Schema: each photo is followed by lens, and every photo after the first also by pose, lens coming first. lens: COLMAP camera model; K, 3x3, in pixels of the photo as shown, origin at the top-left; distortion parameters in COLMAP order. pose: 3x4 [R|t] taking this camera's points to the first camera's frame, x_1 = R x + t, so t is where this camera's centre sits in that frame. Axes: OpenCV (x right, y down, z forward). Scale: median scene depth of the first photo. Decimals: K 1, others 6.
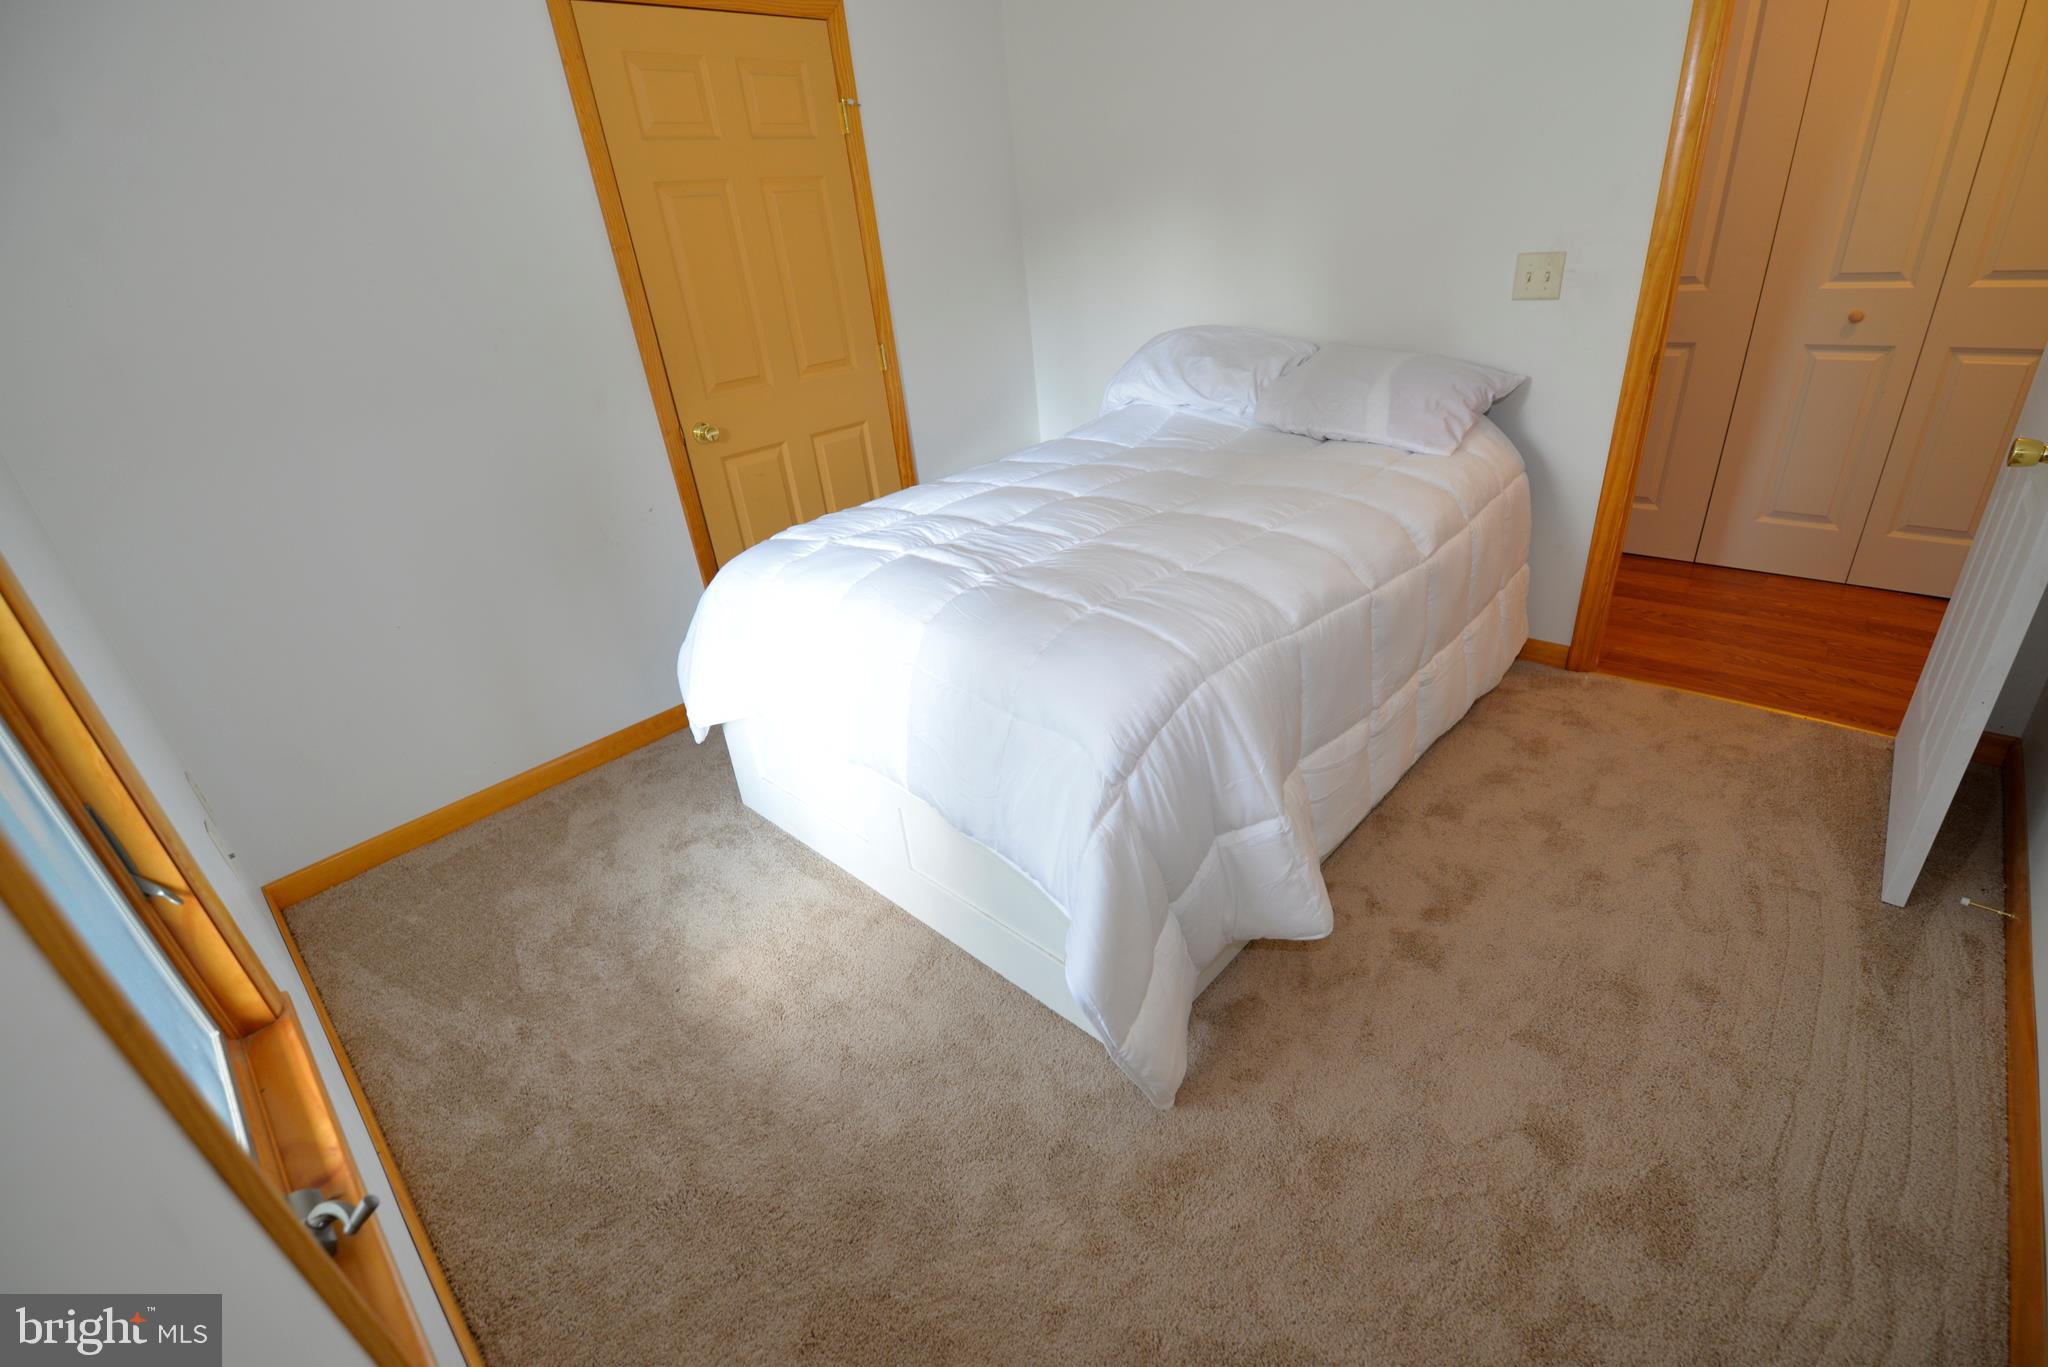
lens RADIAL K [[889.2, 0, 1026.0], [0, 889.2, 682.1], [0, 0, 1]] dist [-0.001166, -0.010691]
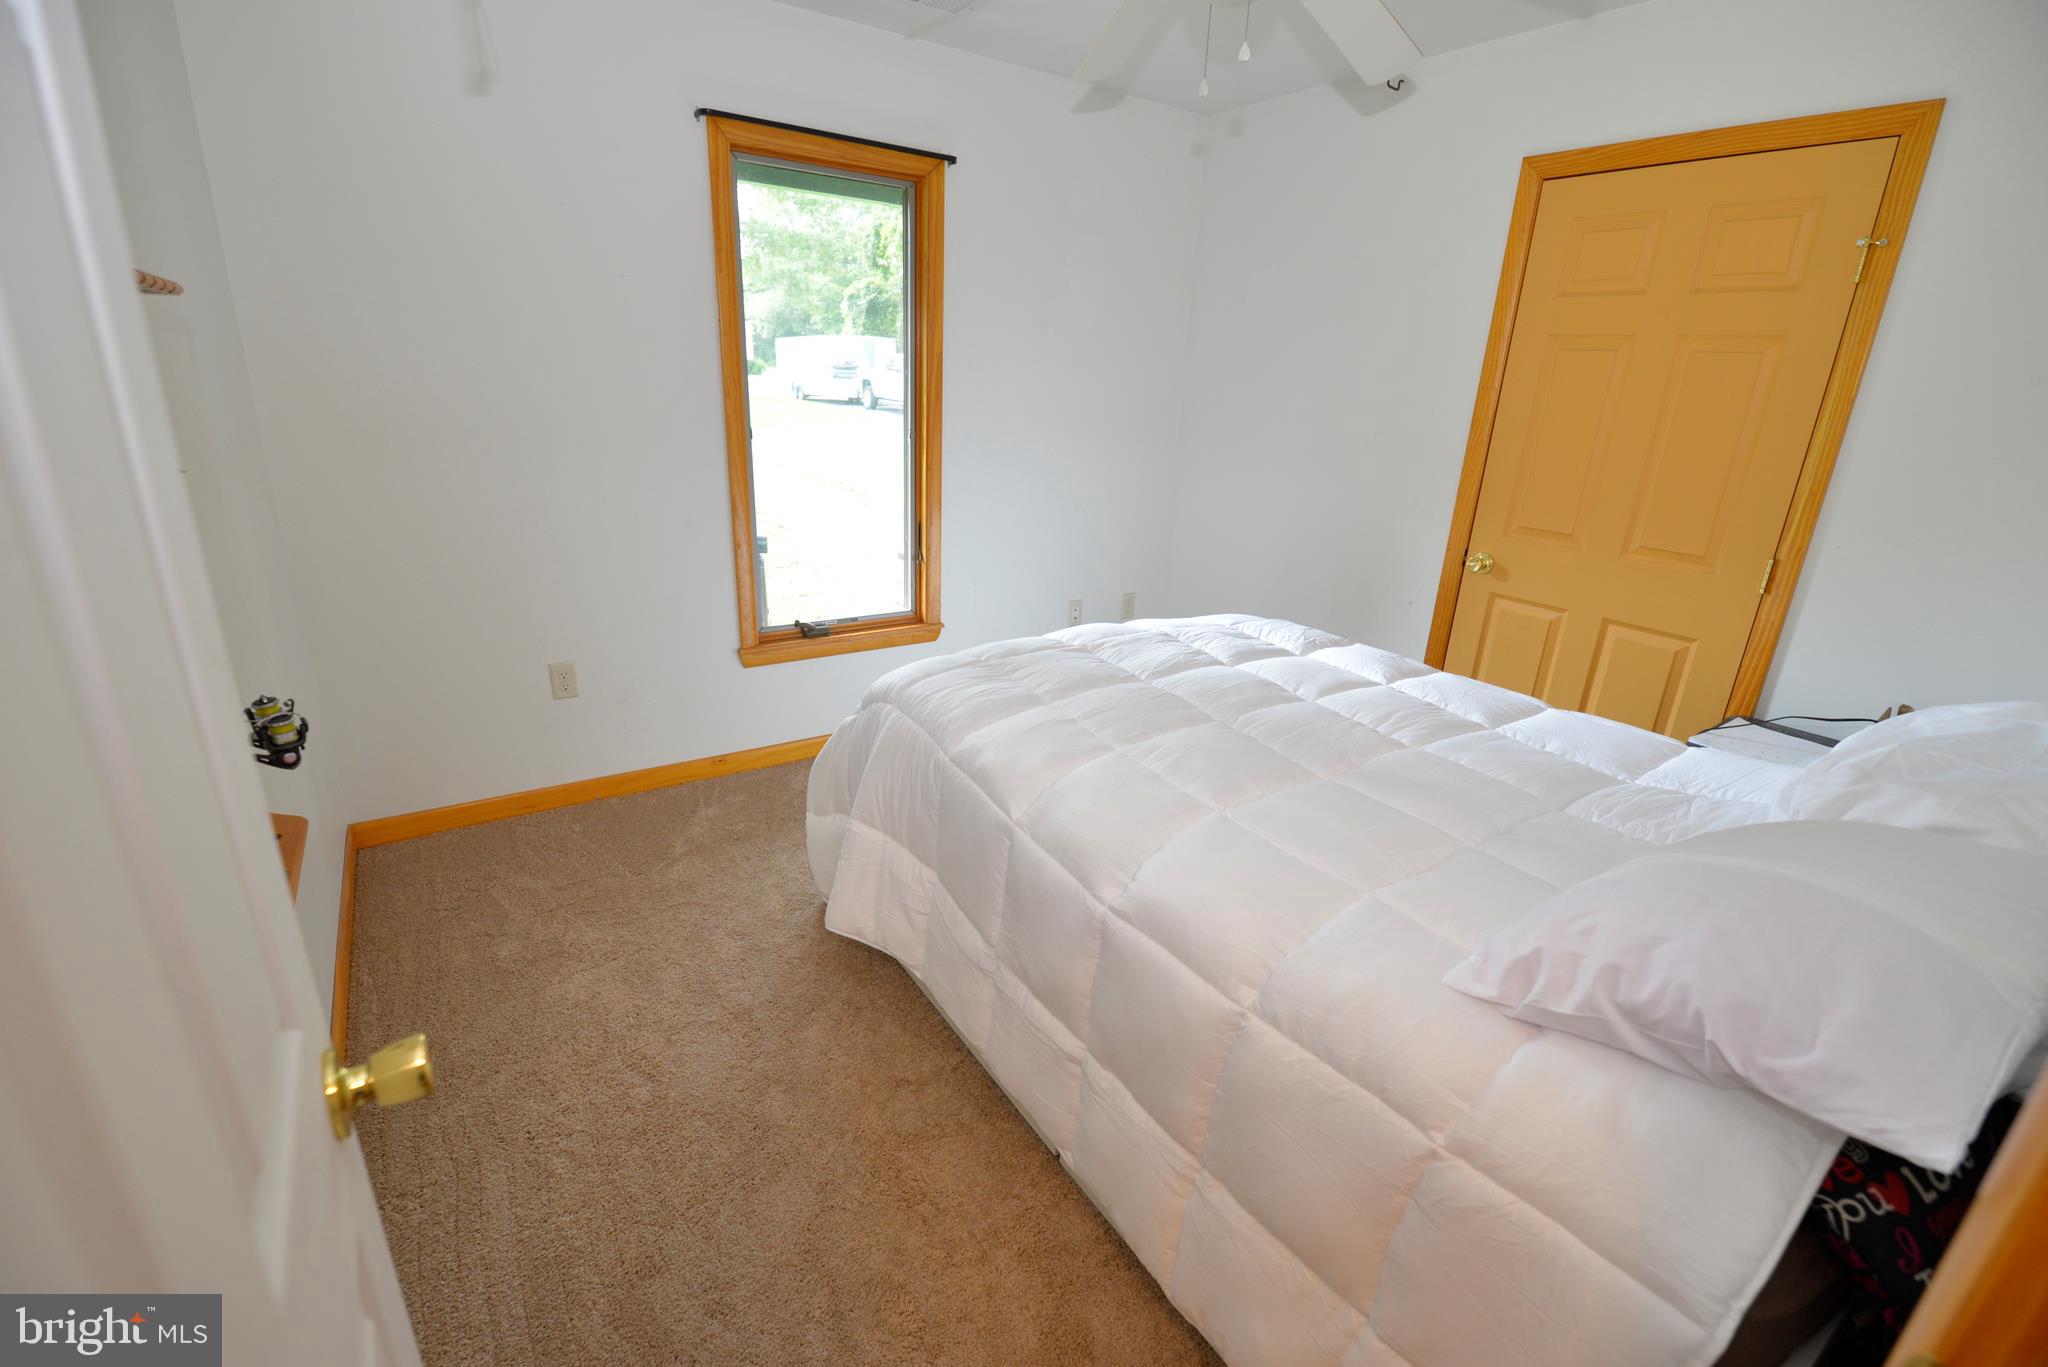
lens RADIAL K [[889.2, 0, 1026.0], [0, 889.2, 682.1], [0, 0, 1]] dist [-0.001166, -0.010691]
pose [[-0.239246, 0.388843, -0.889698, 0.704574], [-0.463281, 0.759563, 0.456547, -0.387111], [0.853307, 0.521407, -0.001579, 0.603453]]
